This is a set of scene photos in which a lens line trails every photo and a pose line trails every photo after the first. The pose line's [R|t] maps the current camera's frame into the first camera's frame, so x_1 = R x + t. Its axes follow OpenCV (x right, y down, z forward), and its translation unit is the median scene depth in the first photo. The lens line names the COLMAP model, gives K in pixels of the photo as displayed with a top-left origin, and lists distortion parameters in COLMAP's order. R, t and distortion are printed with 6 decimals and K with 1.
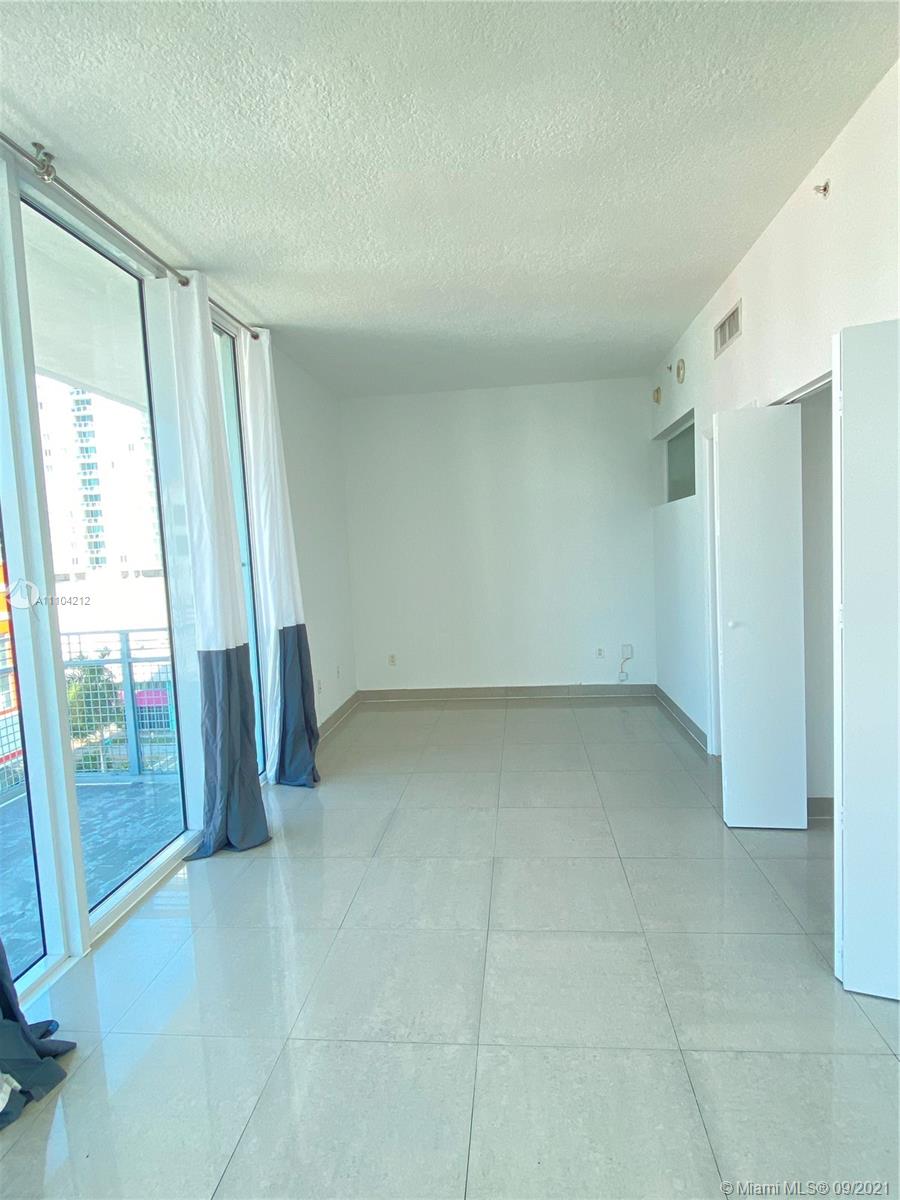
lens RADIAL K [[661.4, 0, 450.0], [0, 661.4, 600.0], [0, 0, 1]] dist [0.002466, -0.000032]
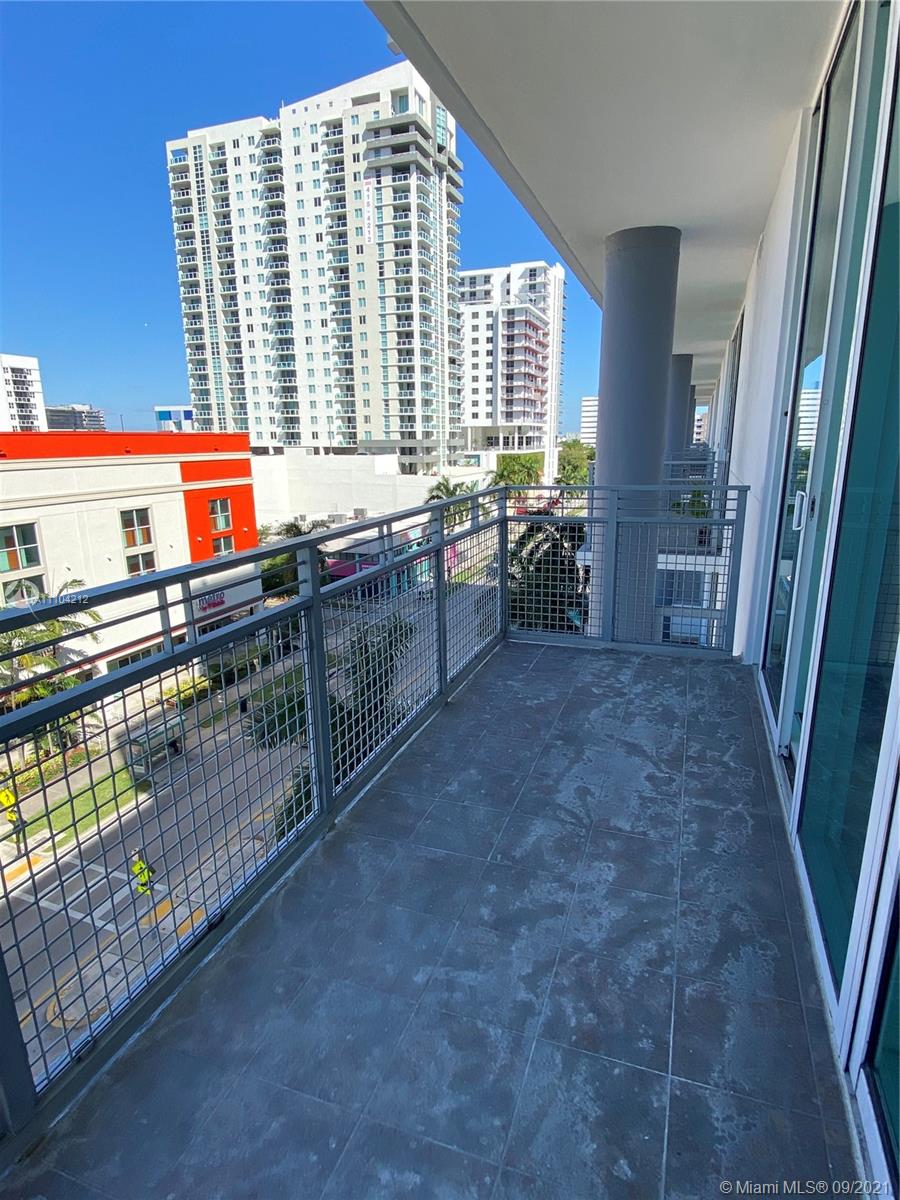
lens RADIAL K [[661.4, 0, 450.0], [0, 661.4, 600.0], [0, 0, 1]] dist [0.002466, -0.000032]
pose [[0.972164, 0.096682, -0.213423, -0.077922], [-0.060991, 0.983915, 0.167901, 0.010255], [0.226223, -0.150211, 0.962424, 0.009599]]
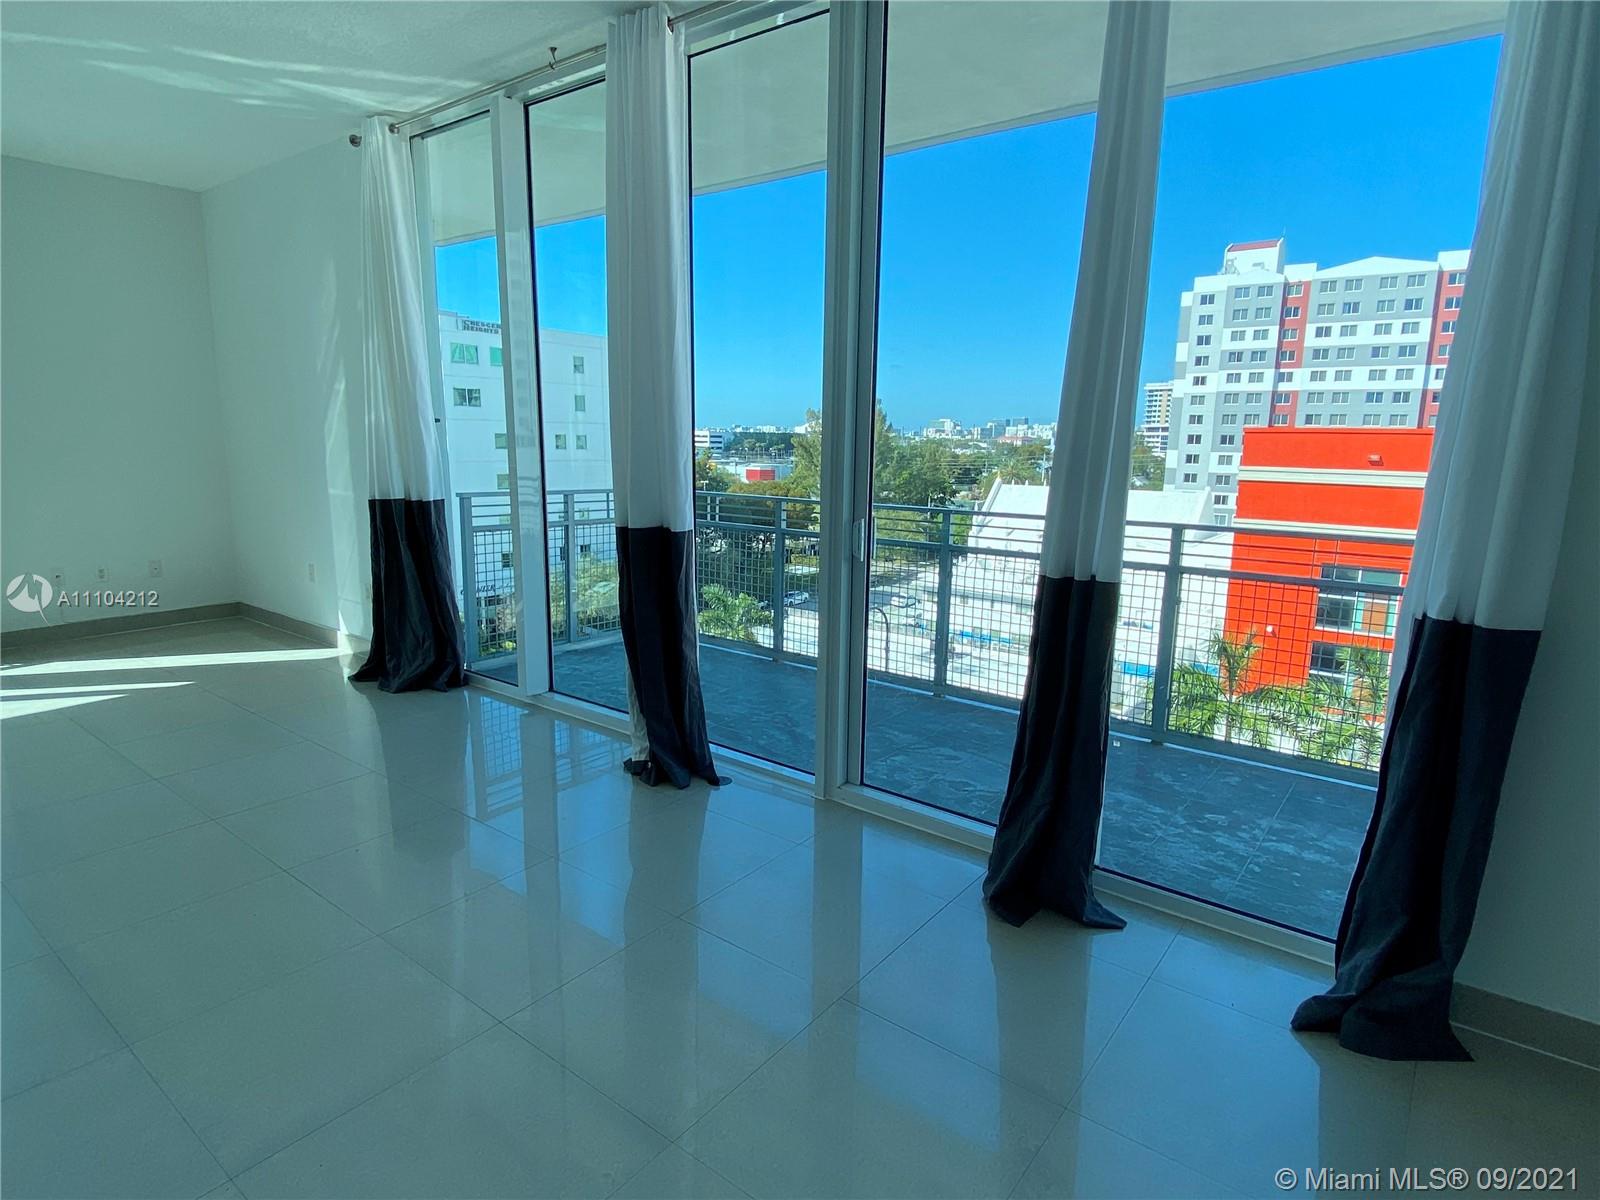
lens RADIAL K [[881.9, 0, 800.0], [0, 881.9, 600.0], [0, 0, 1]] dist [0.002466, -0.000032]
pose [[-0.522169, 0.200947, -0.828830, 0.044717], [-0.054571, 0.961981, 0.267609, -0.010493], [0.851094, 0.184967, -0.491351, 0.136939]]
